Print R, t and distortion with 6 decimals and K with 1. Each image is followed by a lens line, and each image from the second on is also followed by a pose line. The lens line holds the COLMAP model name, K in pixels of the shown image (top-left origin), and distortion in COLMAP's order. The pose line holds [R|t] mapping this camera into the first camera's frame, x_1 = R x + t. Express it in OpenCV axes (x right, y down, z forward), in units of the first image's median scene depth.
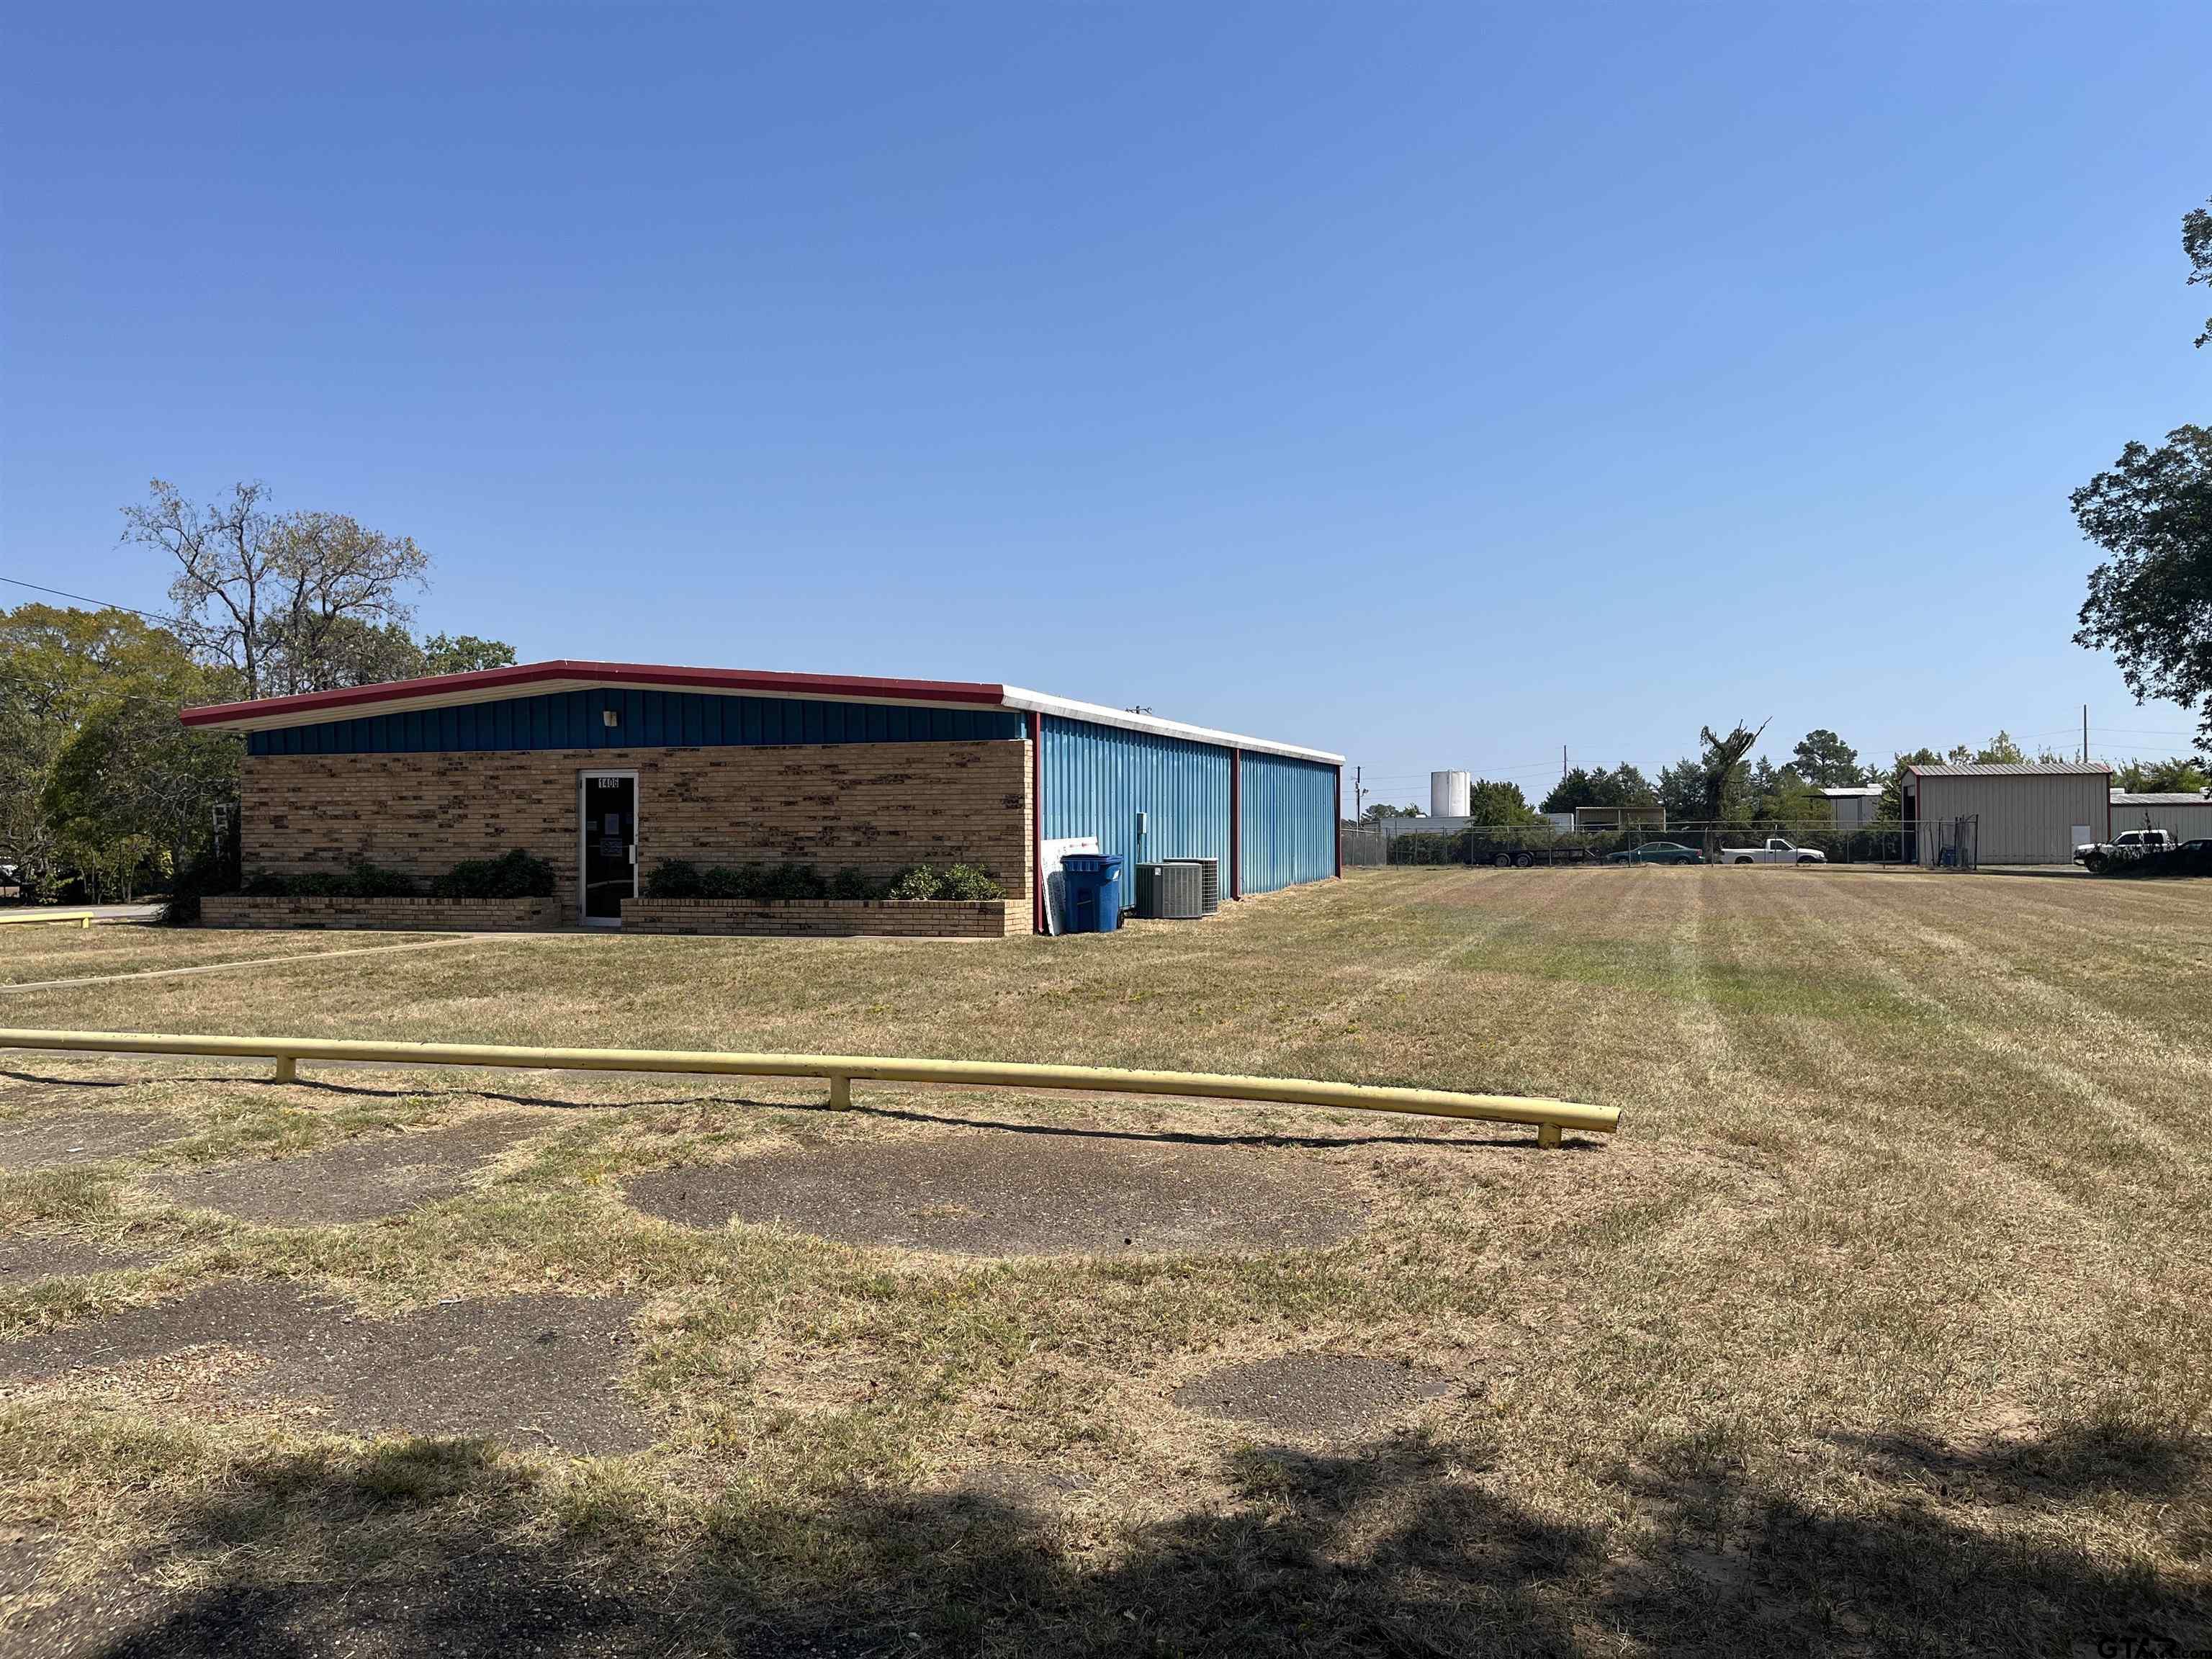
lens RADIAL K [[1647.0, 0, 1105.3], [0, 1647.0, 833.6], [0, 0, 1]] dist [0.063263, -0.092222]
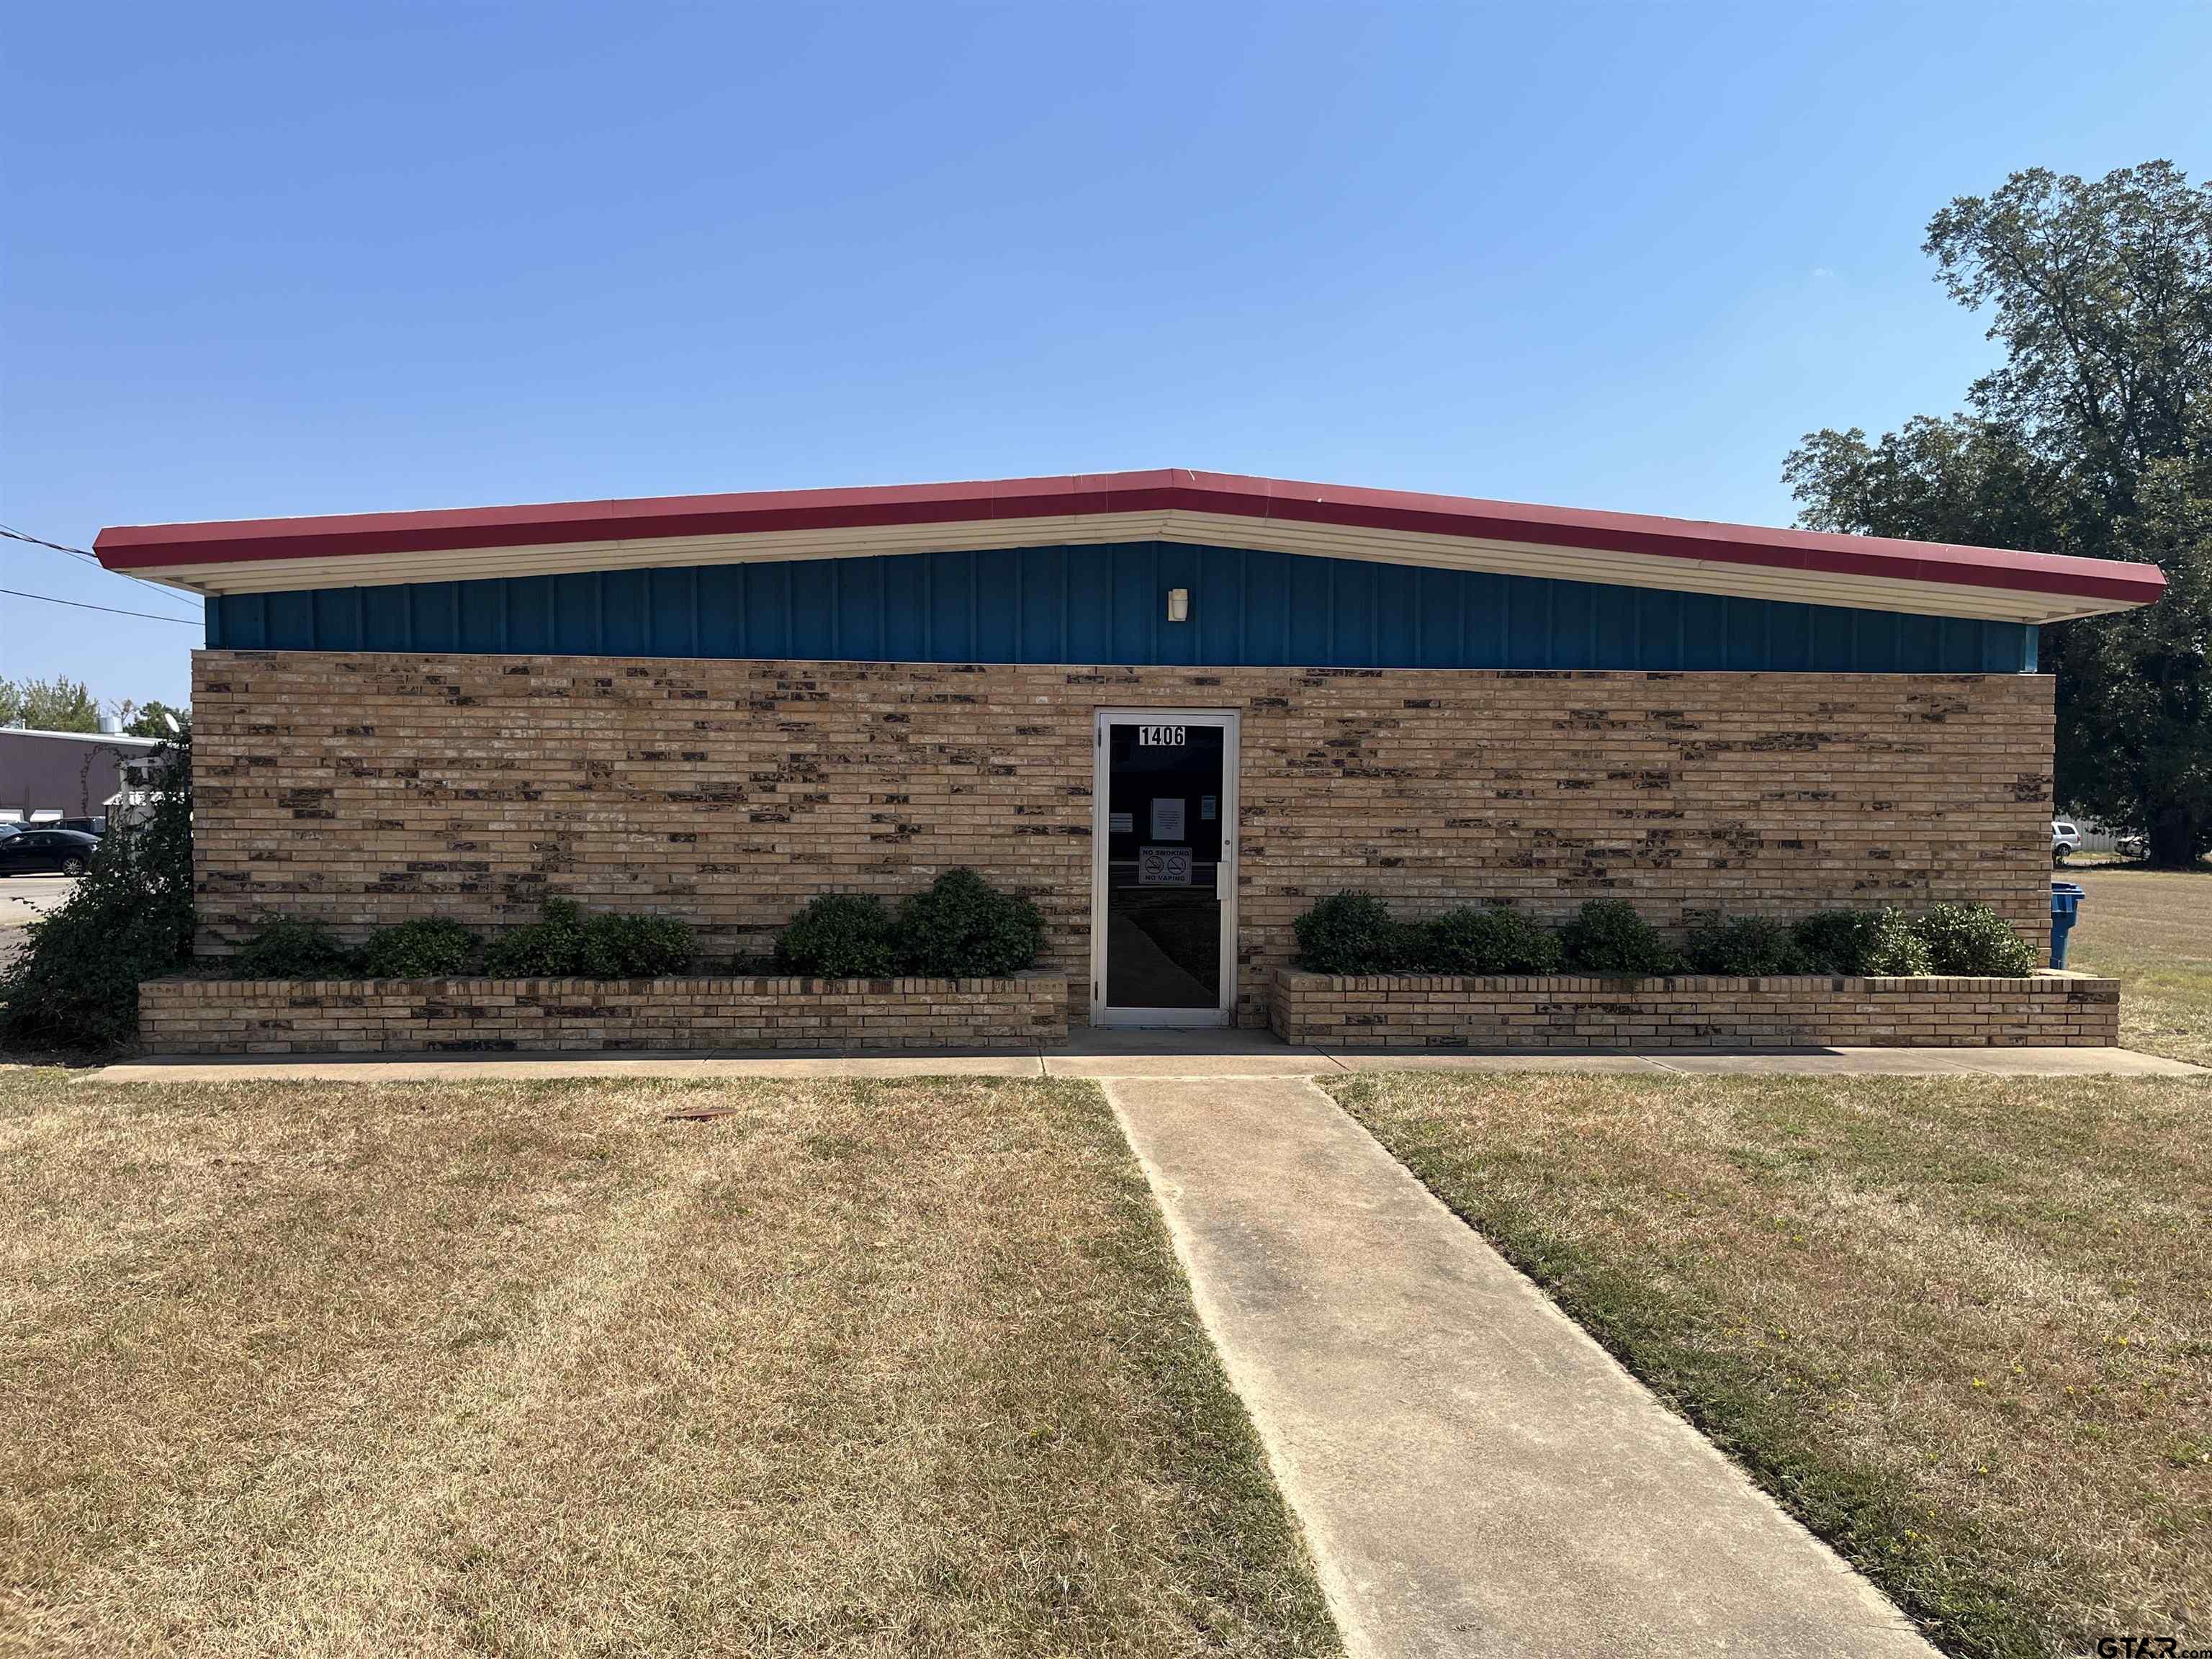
lens RADIAL K [[1647.0, 0, 1086.1], [0, 1647.0, 849.0], [0, 0, 1]] dist [0.063263, -0.092222]
pose [[0.927674, 0.000843, 0.373389, -0.501806], [-0.011444, 0.999592, 0.026175, -0.009431], [-0.373215, -0.028555, 0.927305, 0.551481]]
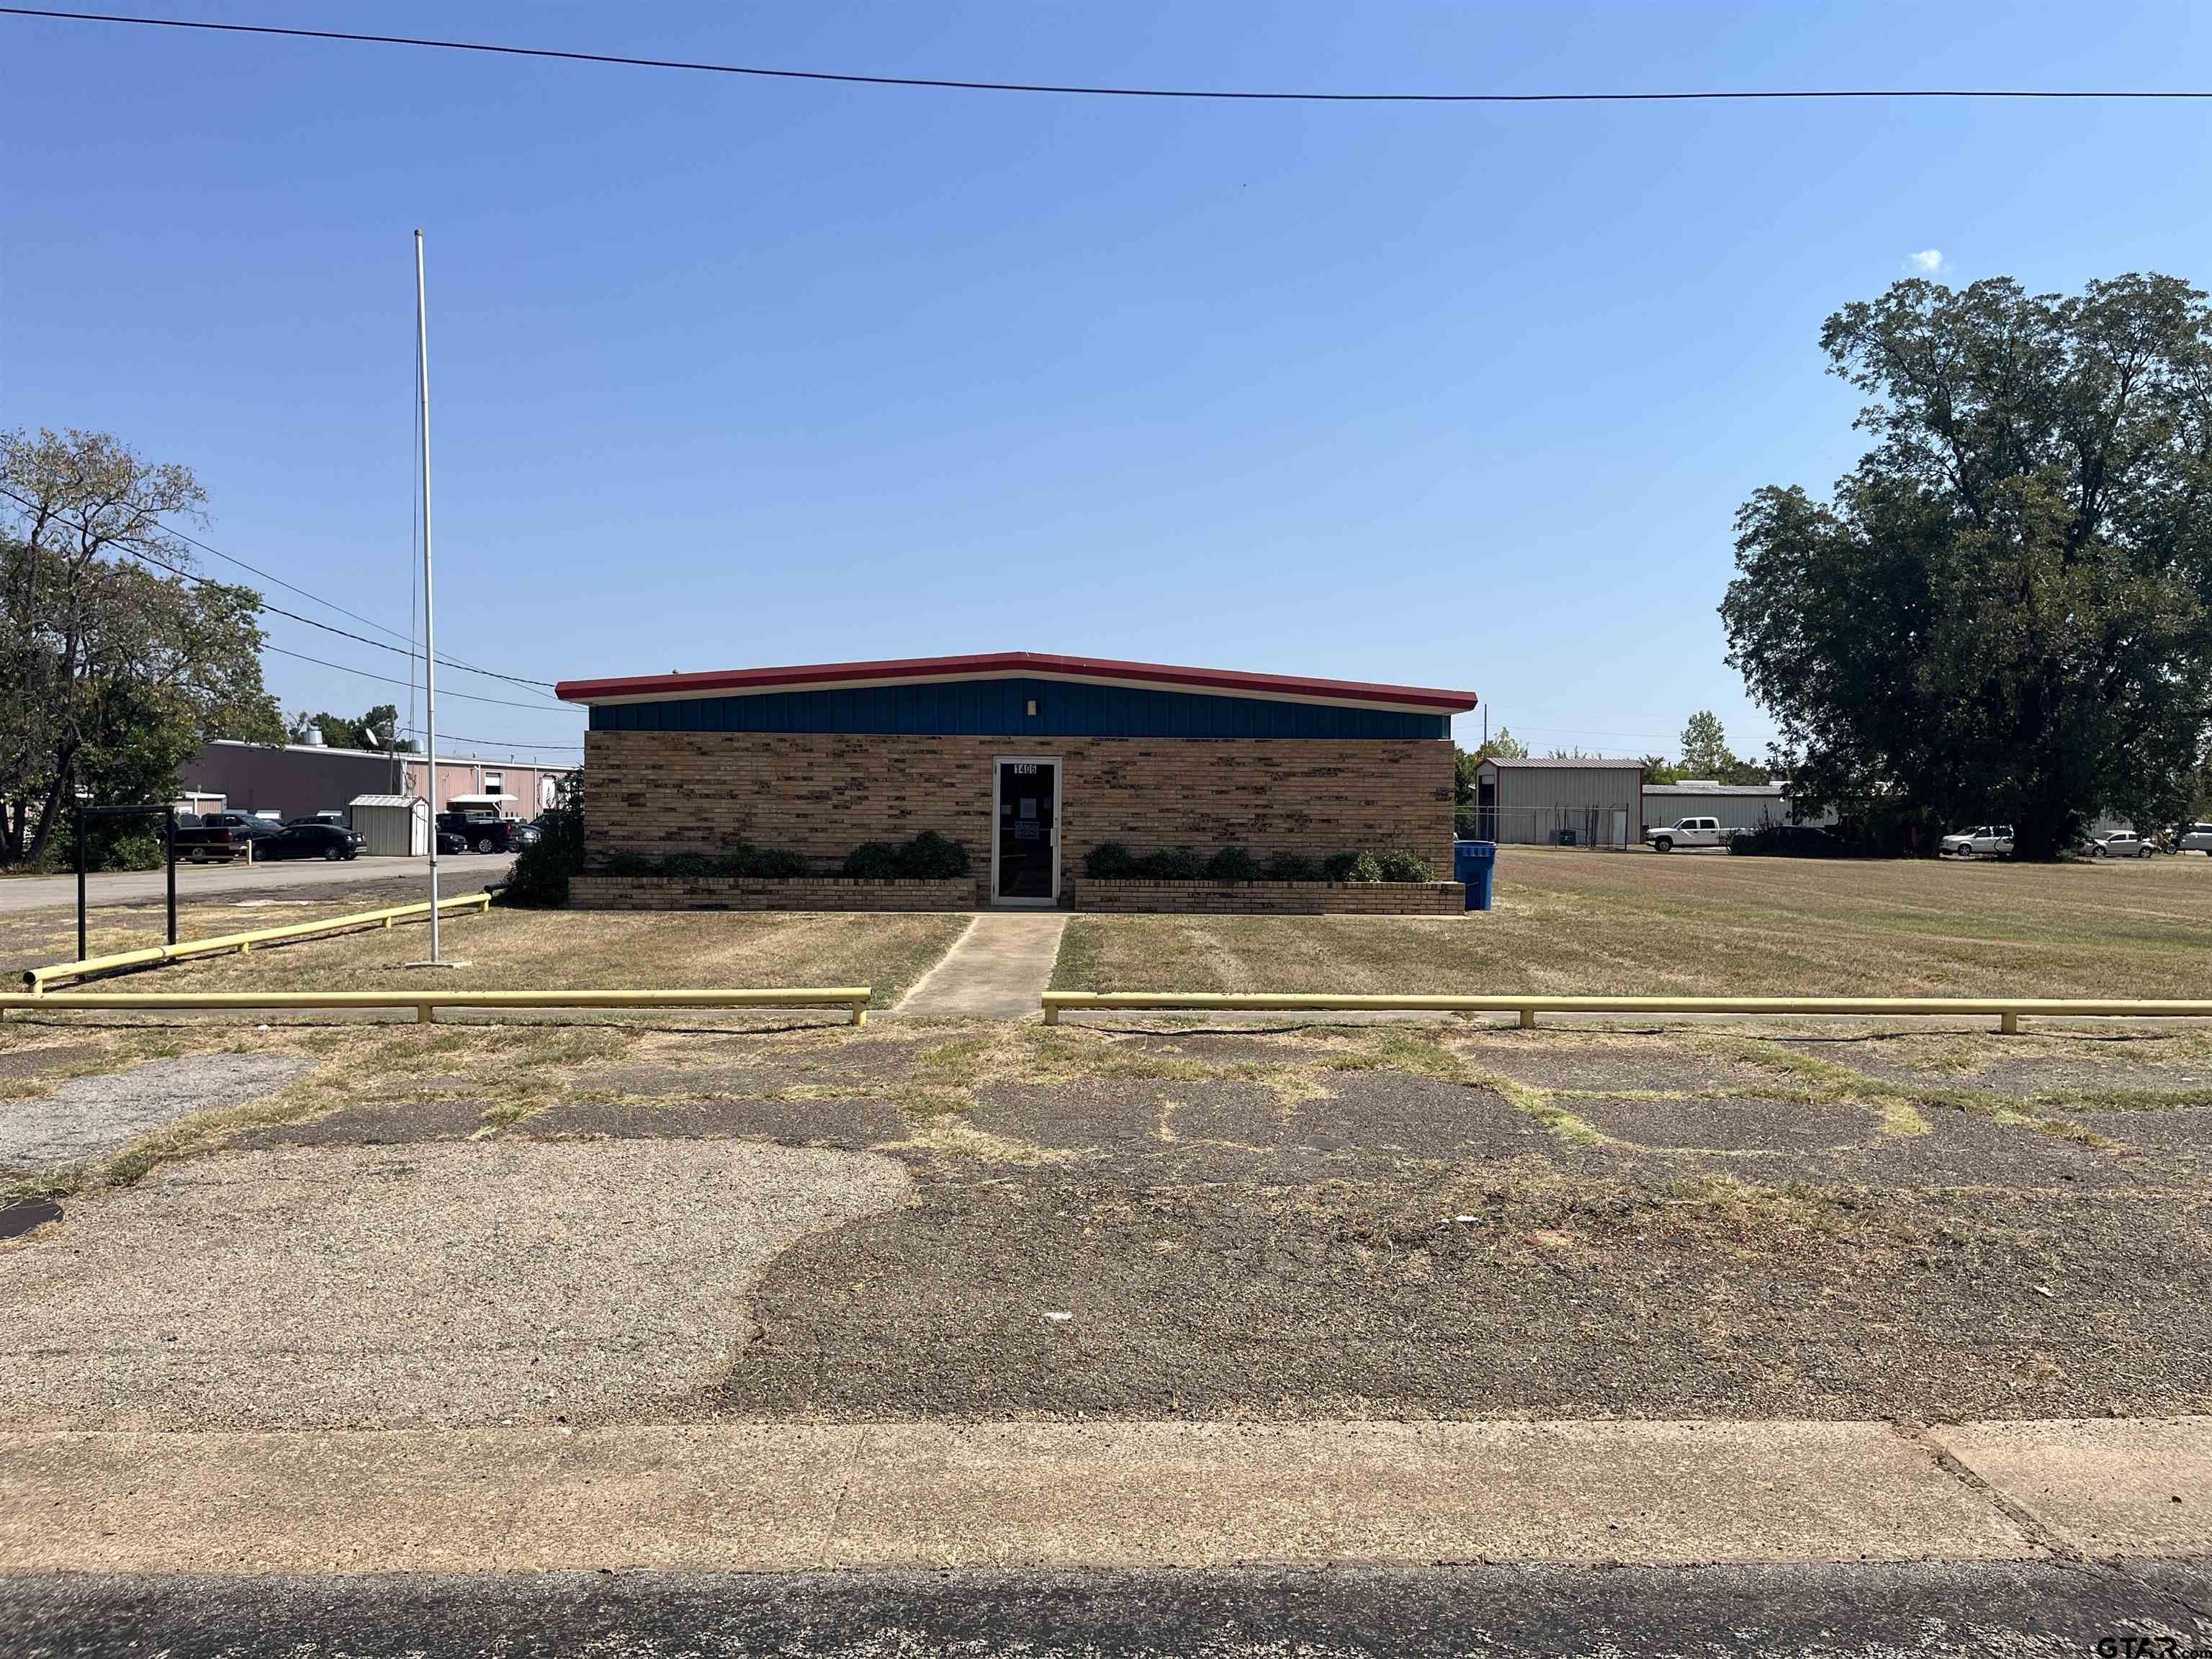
lens RADIAL K [[1647.0, 0, 1108.1], [0, 1647.0, 833.0], [0, 0, 1]] dist [0.063263, -0.092222]
pose [[0.945638, 0.008429, 0.325111, -0.586018], [-0.013888, 0.999799, 0.014473, -0.005839], [-0.324924, -0.018201, 0.945565, -0.001340]]
